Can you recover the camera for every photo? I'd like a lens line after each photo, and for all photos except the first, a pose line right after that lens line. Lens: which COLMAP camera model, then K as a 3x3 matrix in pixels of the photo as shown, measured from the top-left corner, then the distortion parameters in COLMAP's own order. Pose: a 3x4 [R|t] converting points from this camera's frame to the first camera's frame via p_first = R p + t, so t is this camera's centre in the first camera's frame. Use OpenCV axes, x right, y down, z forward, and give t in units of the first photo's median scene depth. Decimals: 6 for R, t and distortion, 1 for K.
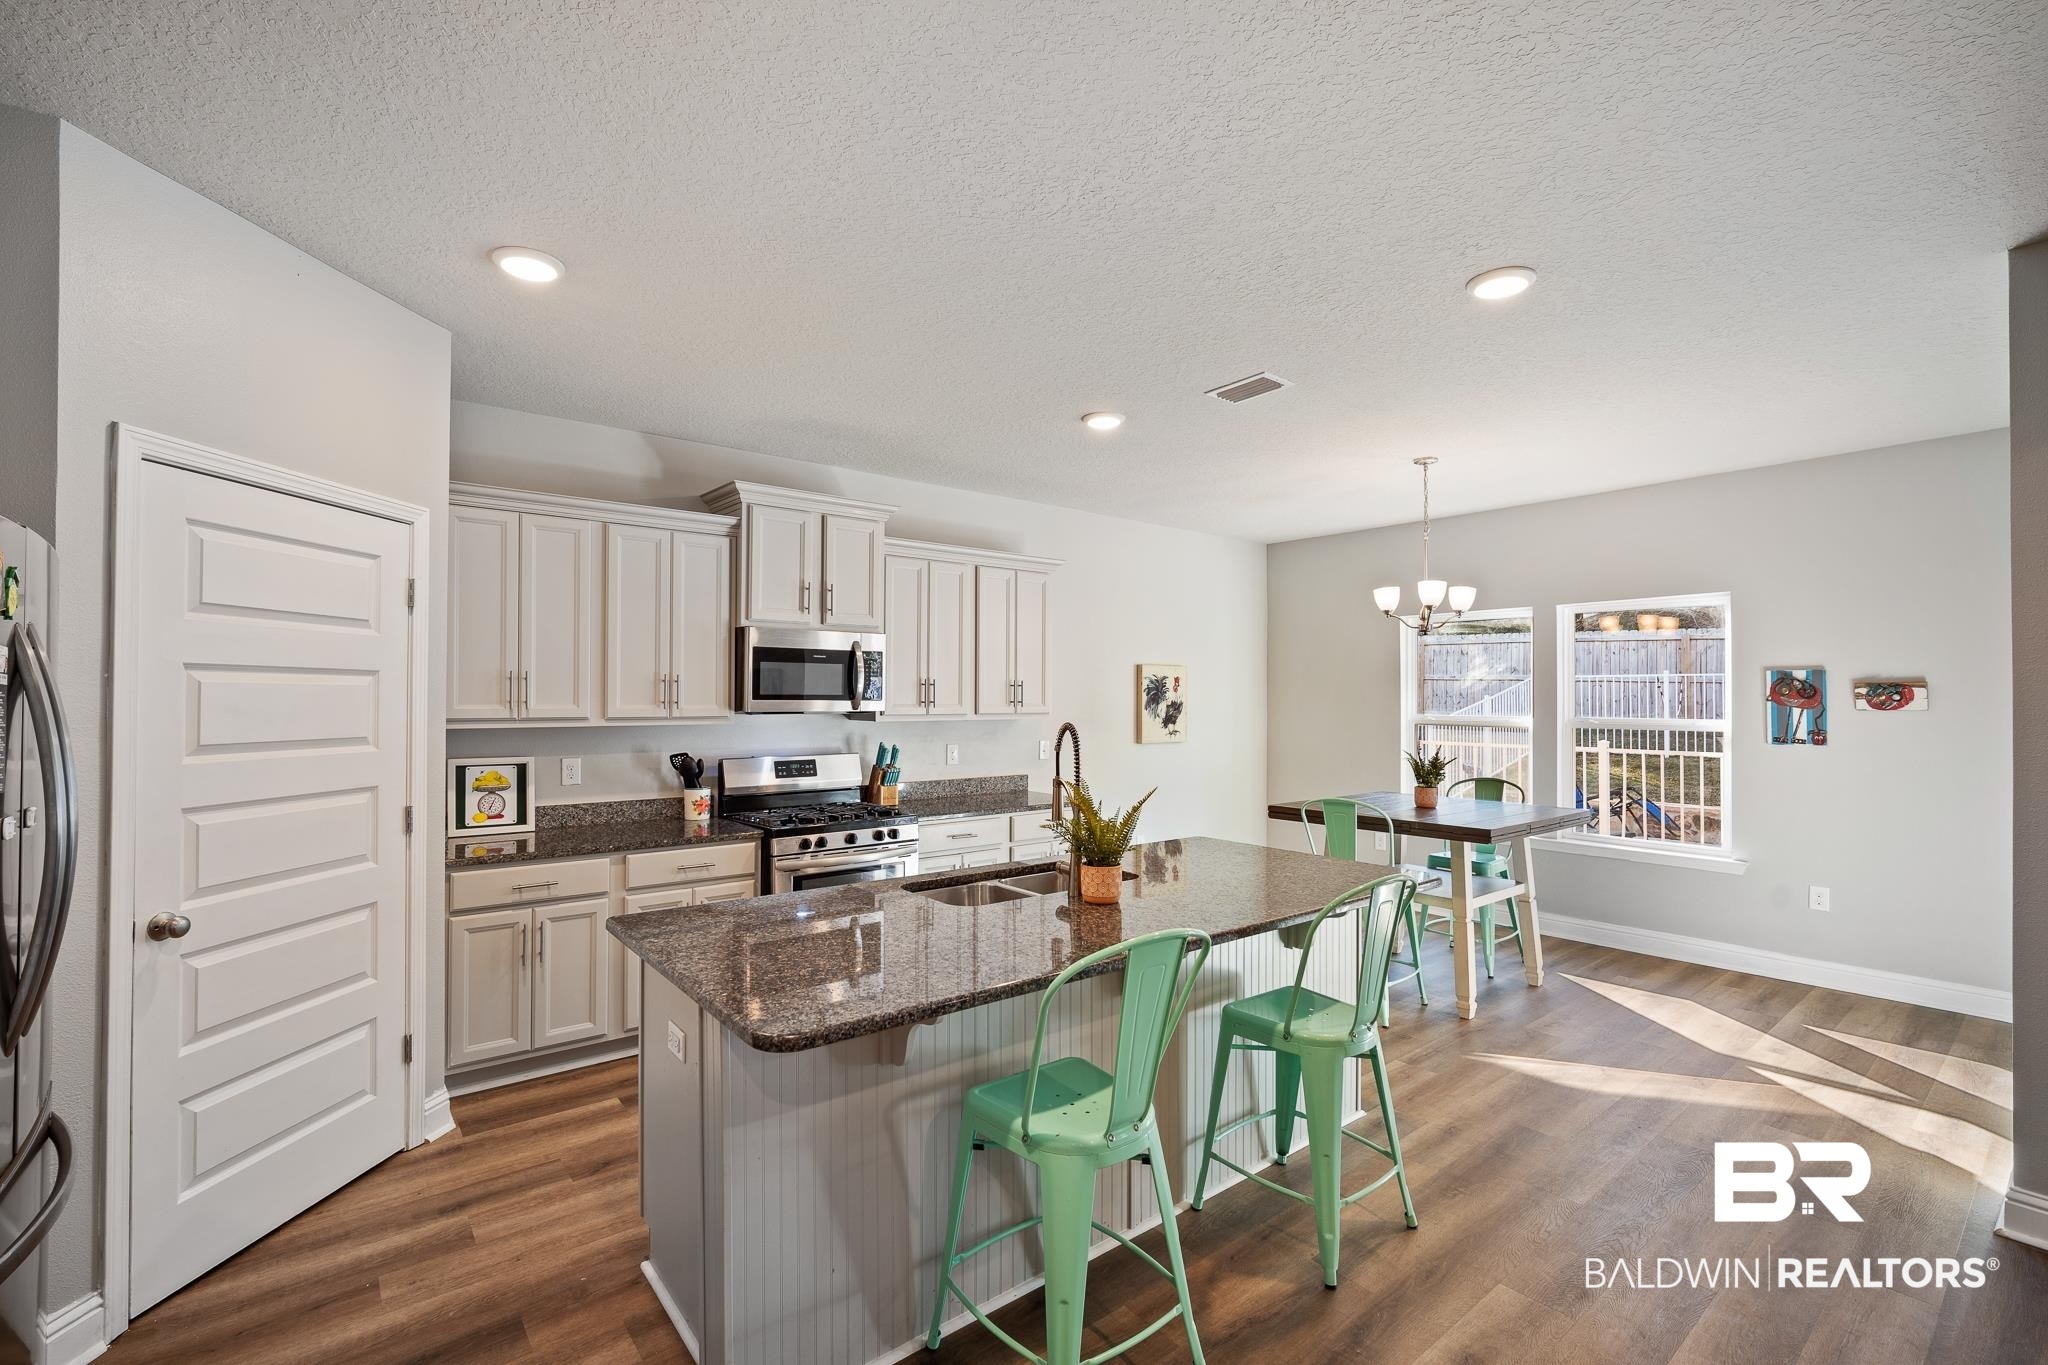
lens RADIAL K [[899.0, 0, 1020.4], [0, 899.0, 689.5], [0, 0, 1]] dist [-0.004472, -0.000248]
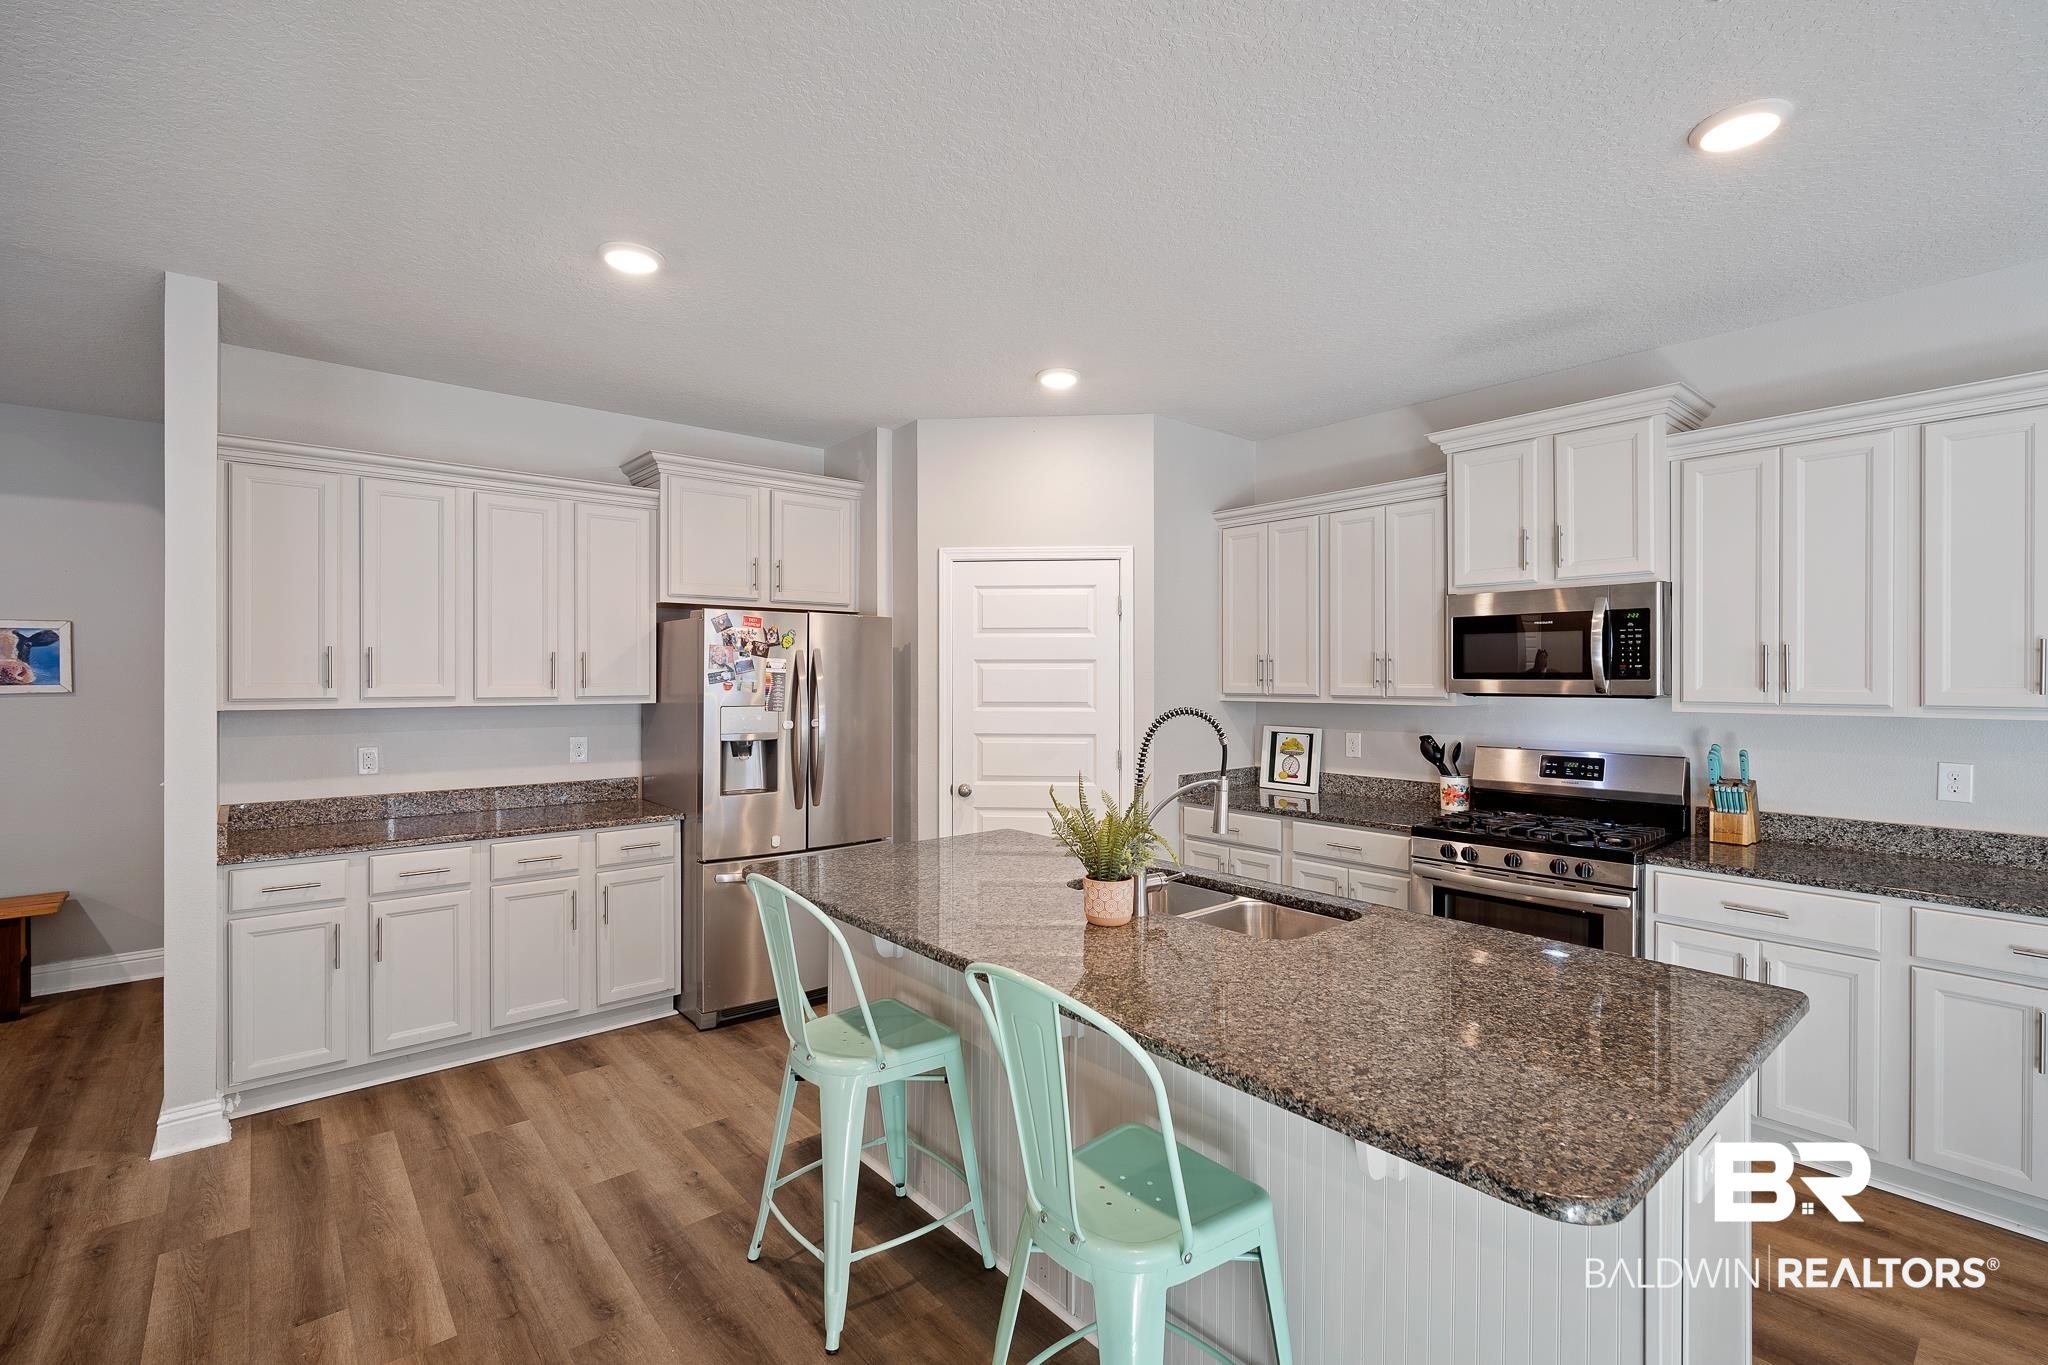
lens RADIAL K [[916.1, 0, 1022.2], [0, 916.1, 673.9], [0, 0, 1]] dist [-0.006105, 0.000069]
pose [[0.022140, -0.005710, -0.999739, 0.586653], [0.009886, 0.999936, -0.005492, 0.007363], [0.999706, -0.009761, 0.022195, 0.568663]]
